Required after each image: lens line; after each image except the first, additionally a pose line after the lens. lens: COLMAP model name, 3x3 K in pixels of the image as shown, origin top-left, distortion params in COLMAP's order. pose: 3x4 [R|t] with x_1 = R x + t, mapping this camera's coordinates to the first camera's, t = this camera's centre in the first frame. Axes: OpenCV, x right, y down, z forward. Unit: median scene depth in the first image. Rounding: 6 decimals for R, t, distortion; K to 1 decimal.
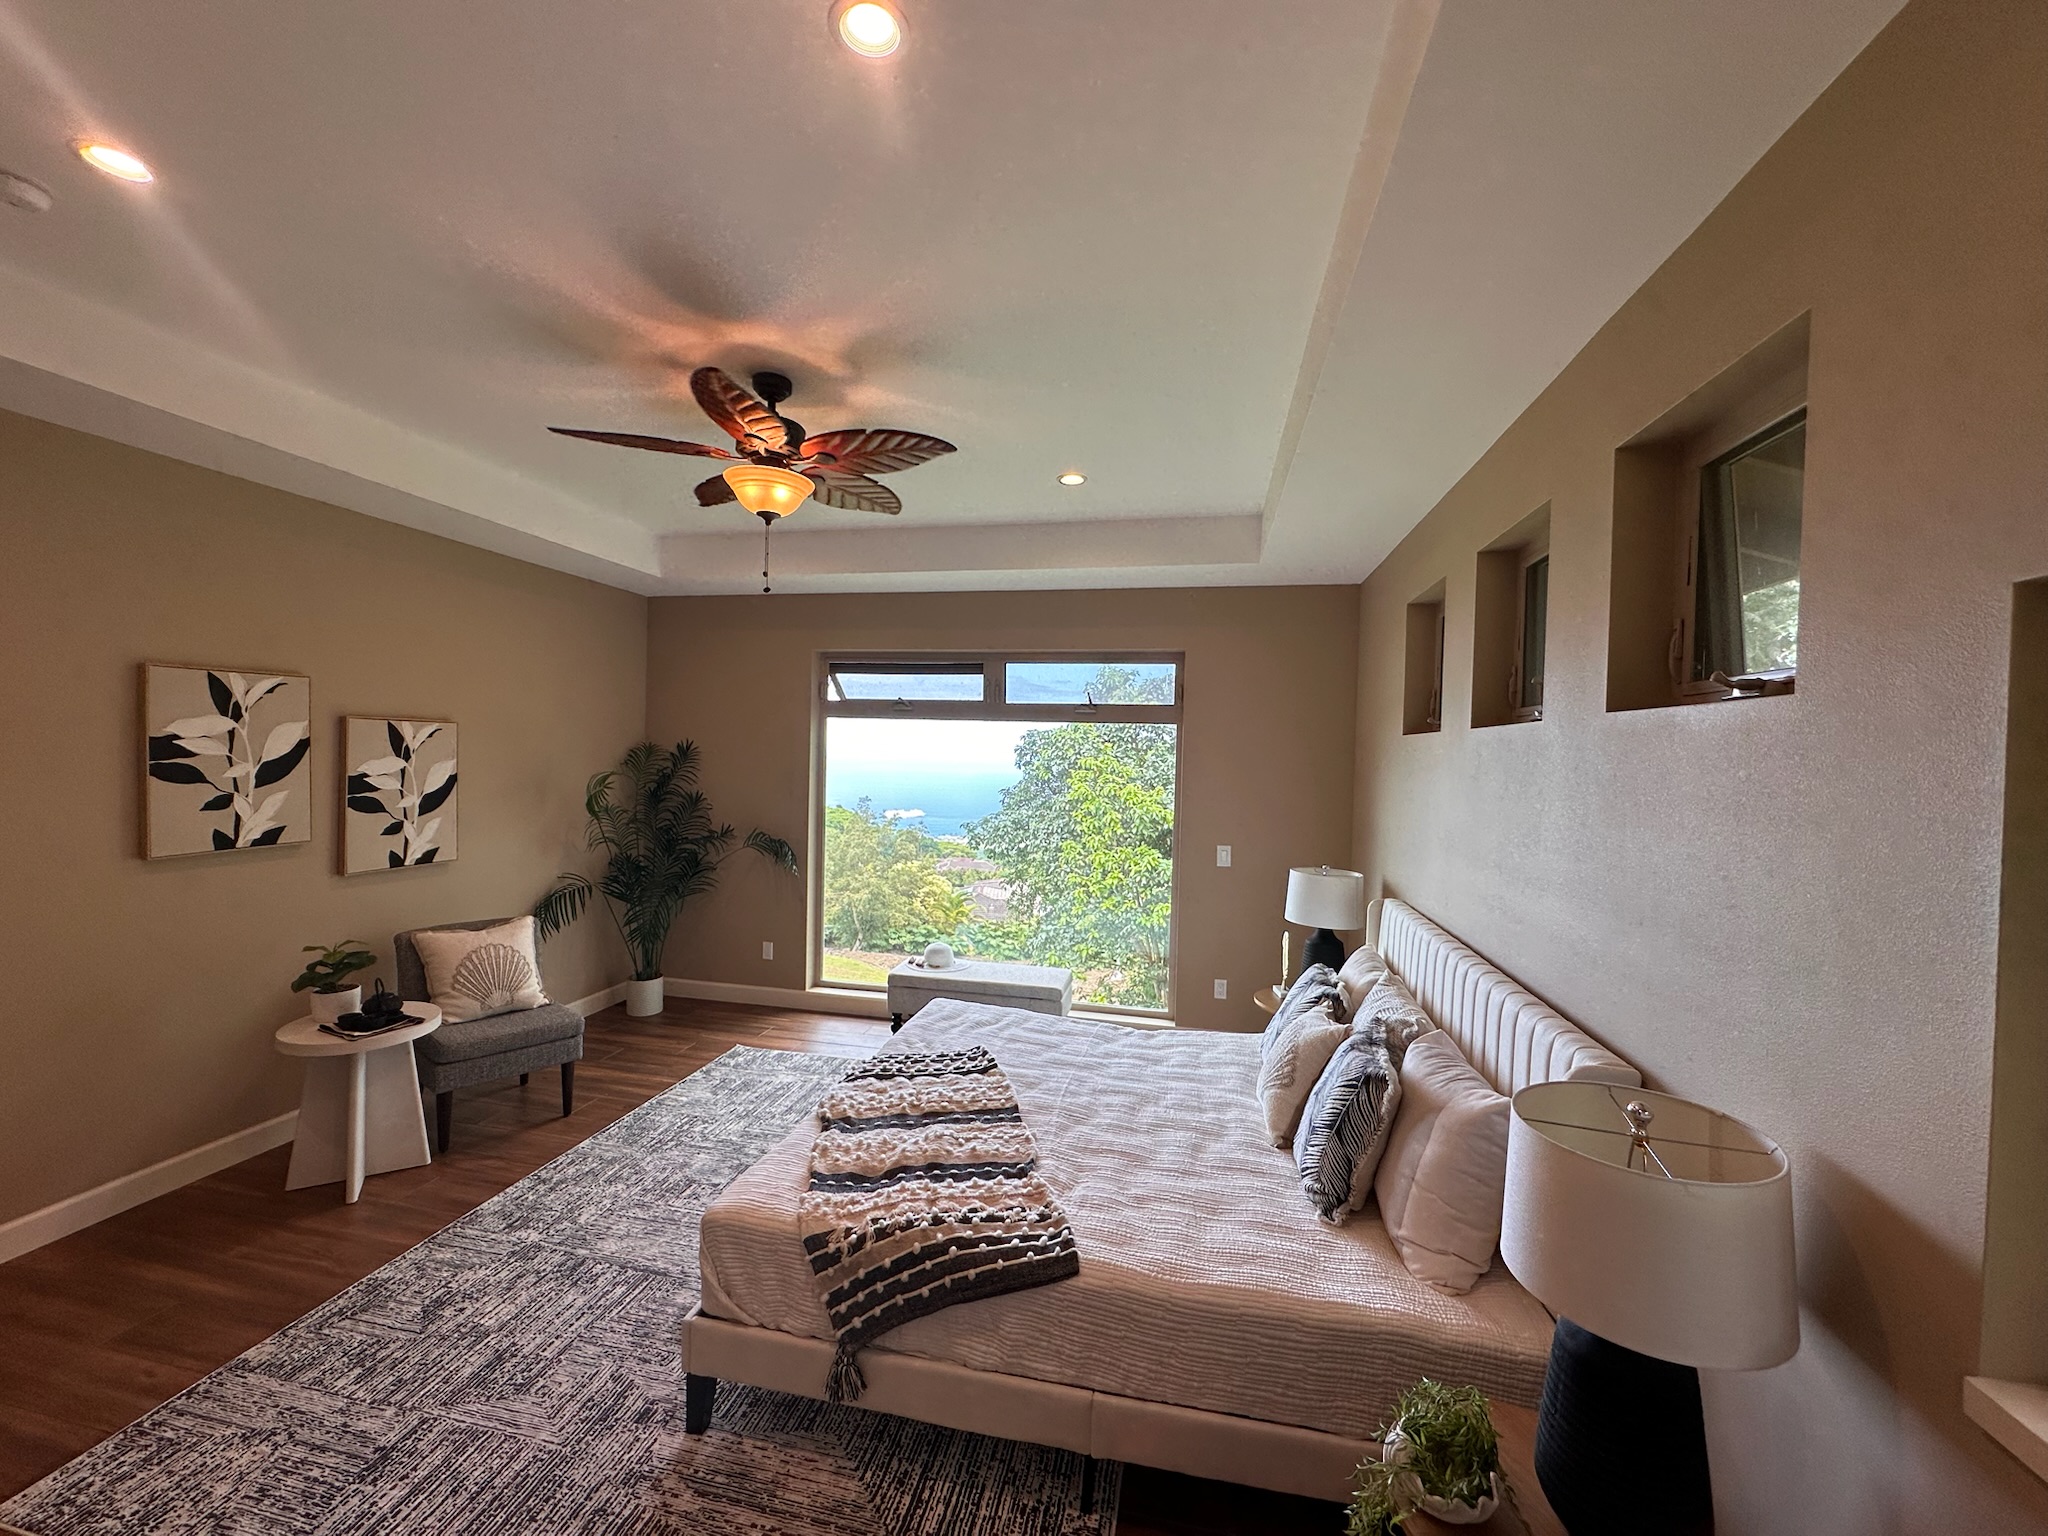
lens RADIAL K [[821.4, 0, 1036.5], [0, 821.4, 763.9], [0, 0, 1]] dist [-0.002299, 0.000261]
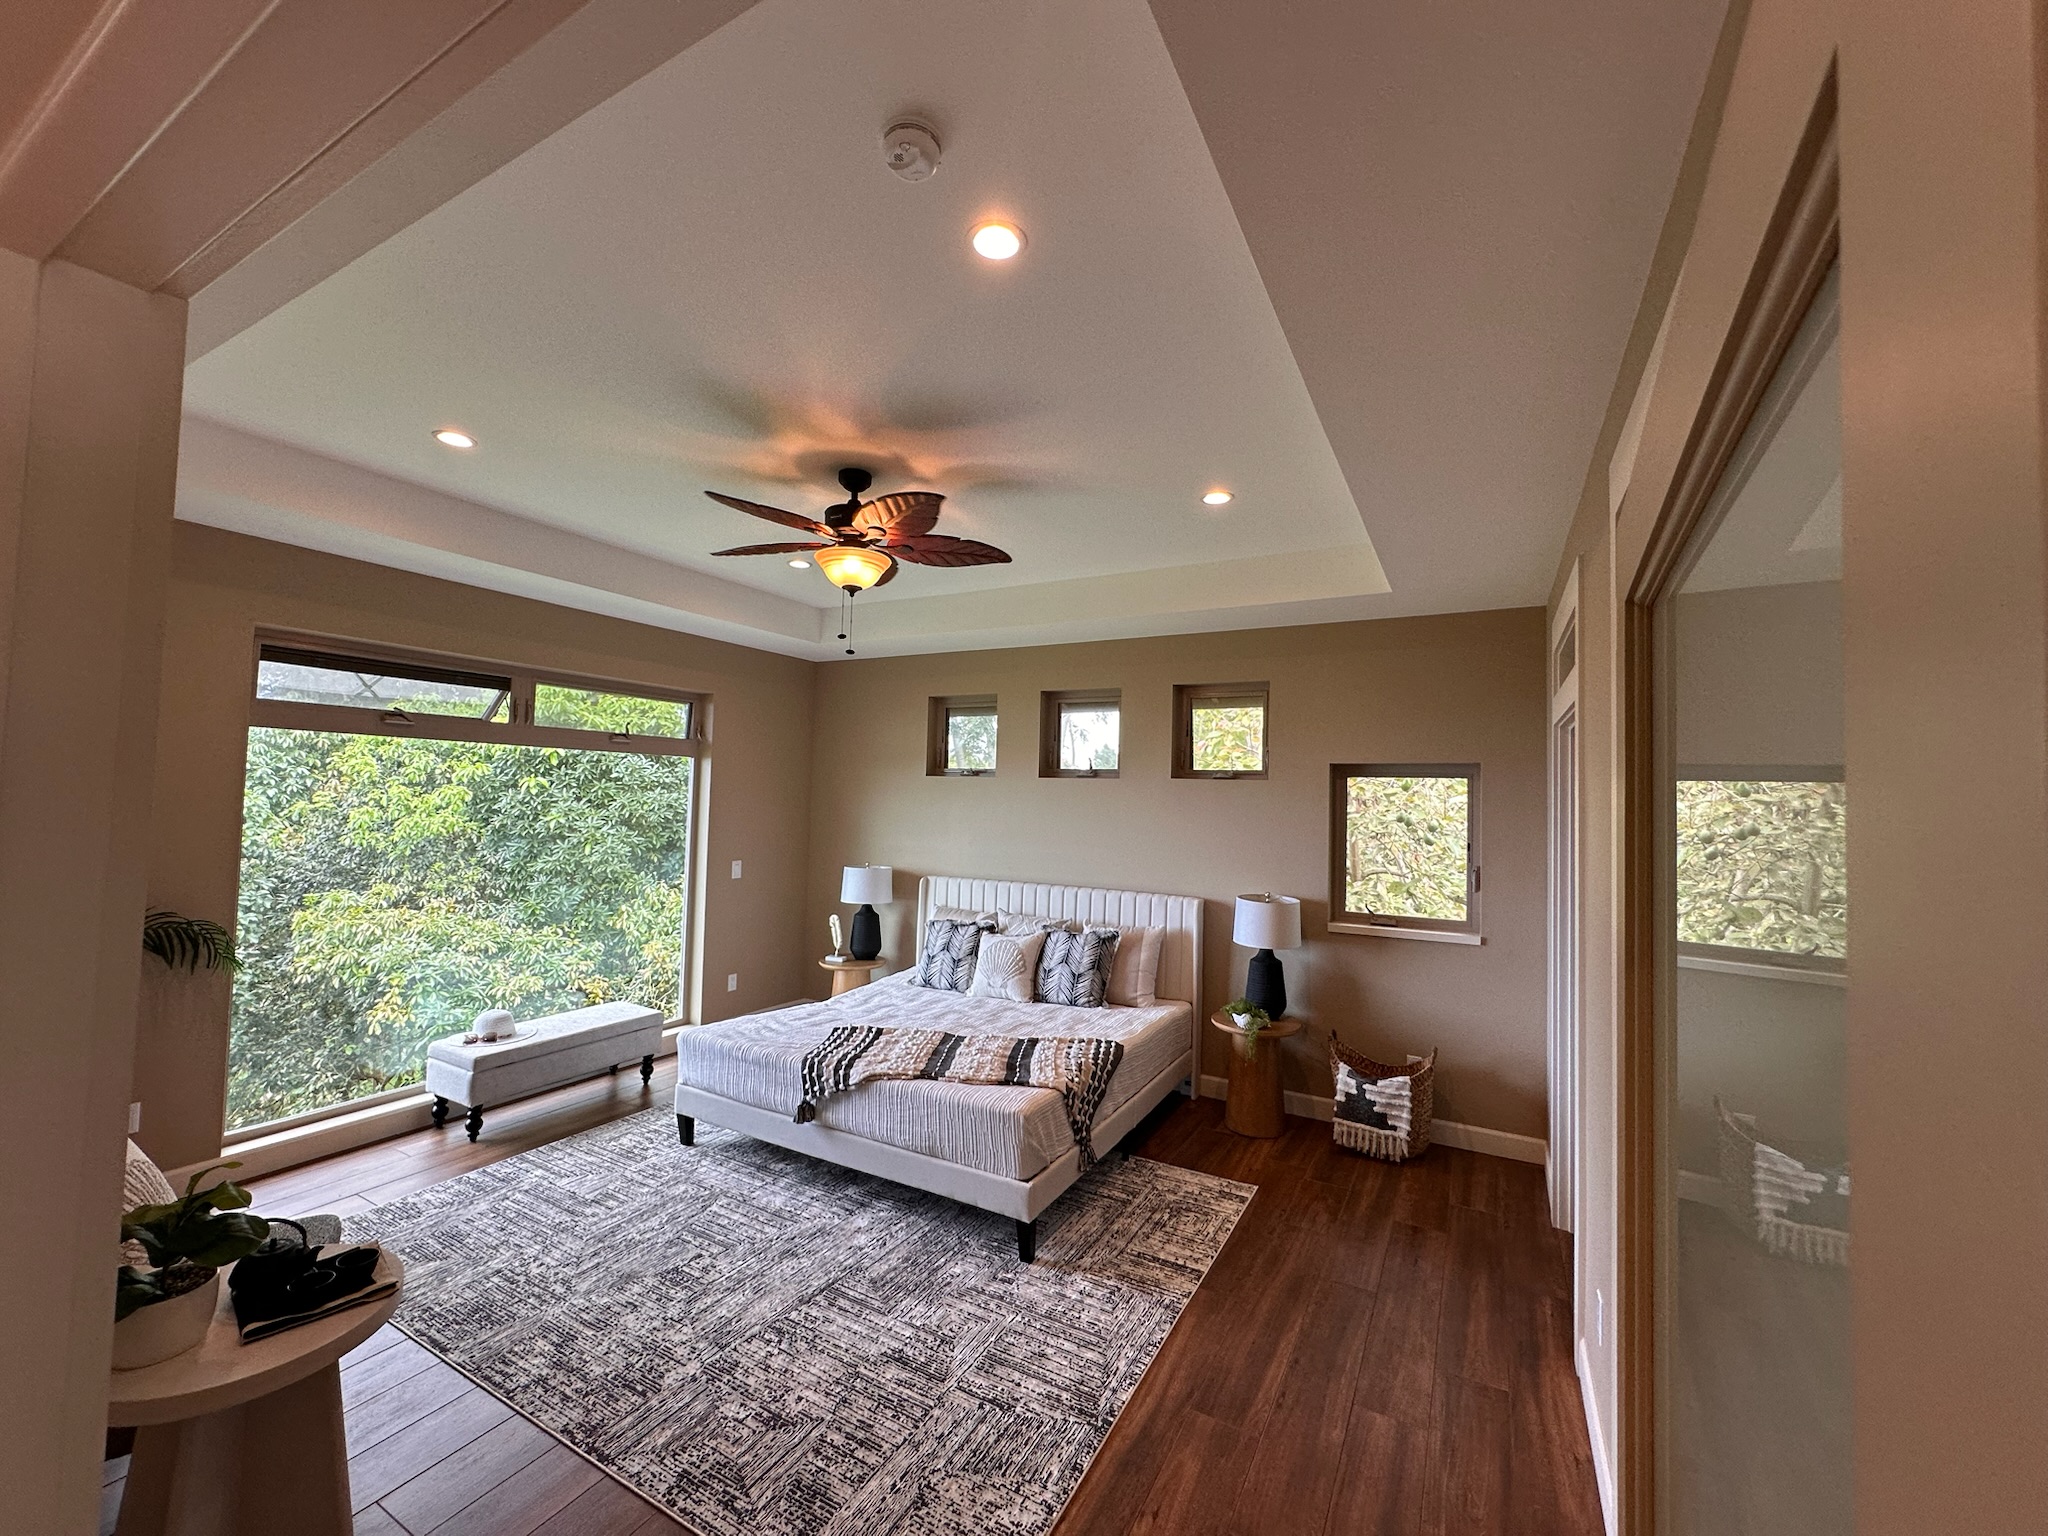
lens RADIAL K [[821.4, 0, 1013.5], [0, 821.4, 771.1], [0, 0, 1]] dist [-0.002299, 0.000261]
pose [[0.291989, 0.015014, 0.956304, -1.151845], [-0.009095, 0.999875, -0.012921, -0.029376], [-0.956378, -0.004925, 0.292089, 0.374501]]
